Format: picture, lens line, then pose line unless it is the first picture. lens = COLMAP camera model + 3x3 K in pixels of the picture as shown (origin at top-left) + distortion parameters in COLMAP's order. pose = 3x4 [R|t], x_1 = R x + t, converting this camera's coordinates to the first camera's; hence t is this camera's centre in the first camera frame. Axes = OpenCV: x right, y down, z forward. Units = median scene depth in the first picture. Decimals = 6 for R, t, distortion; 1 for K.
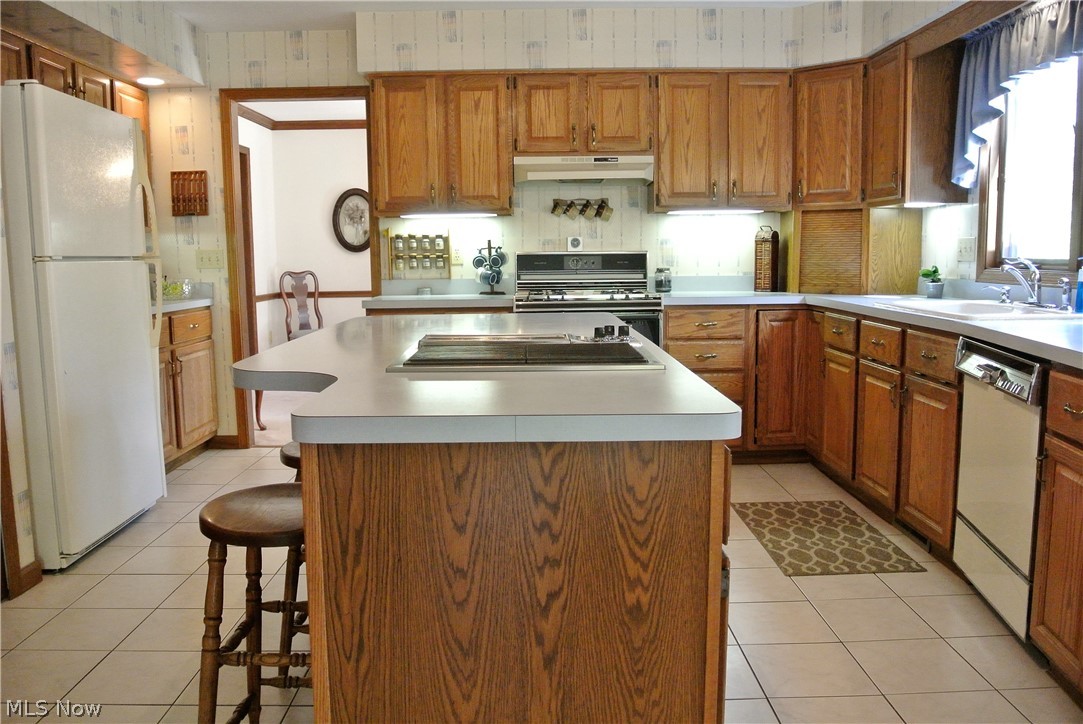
lens RADIAL K [[856.0, 0, 542.1], [0, 856.0, 360.0], [0, 0, 1]] dist [-0.084562, 0.028424]
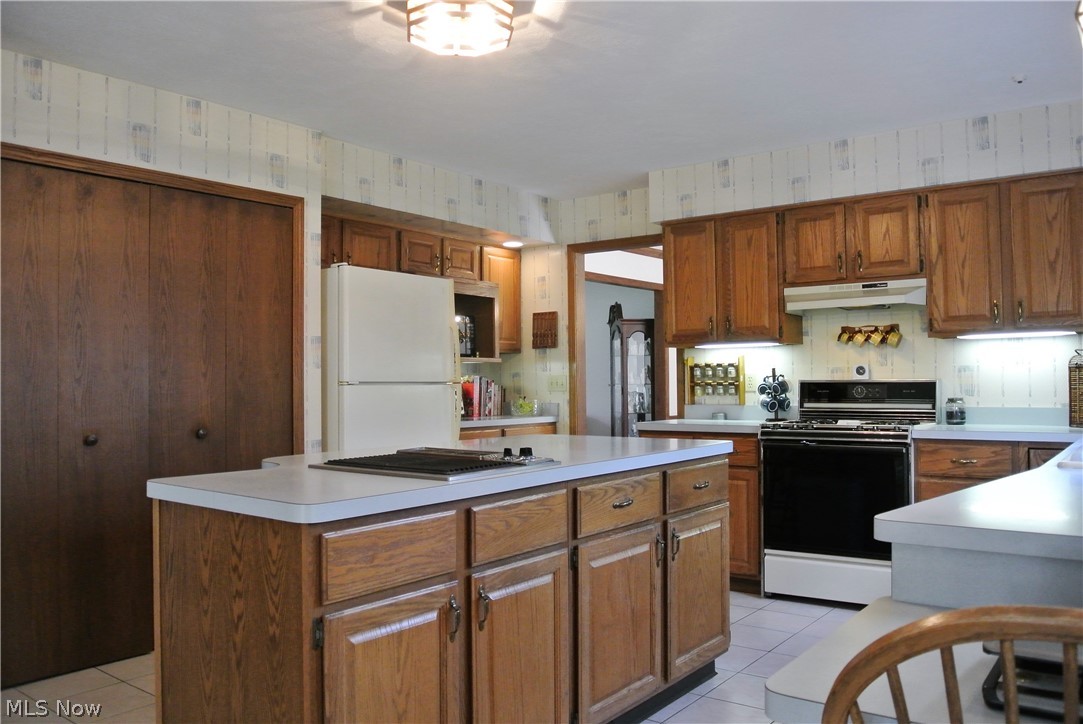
lens RADIAL K [[856.0, 0, 543.6], [0, 856.0, 364.8], [0, 0, 1]] dist [-0.084562, 0.028424]
pose [[0.787662, -0.006252, -0.616076, 0.371329], [-0.077919, 0.990908, -0.109677, -0.011294], [0.611161, 0.134393, 0.780013, 0.033110]]
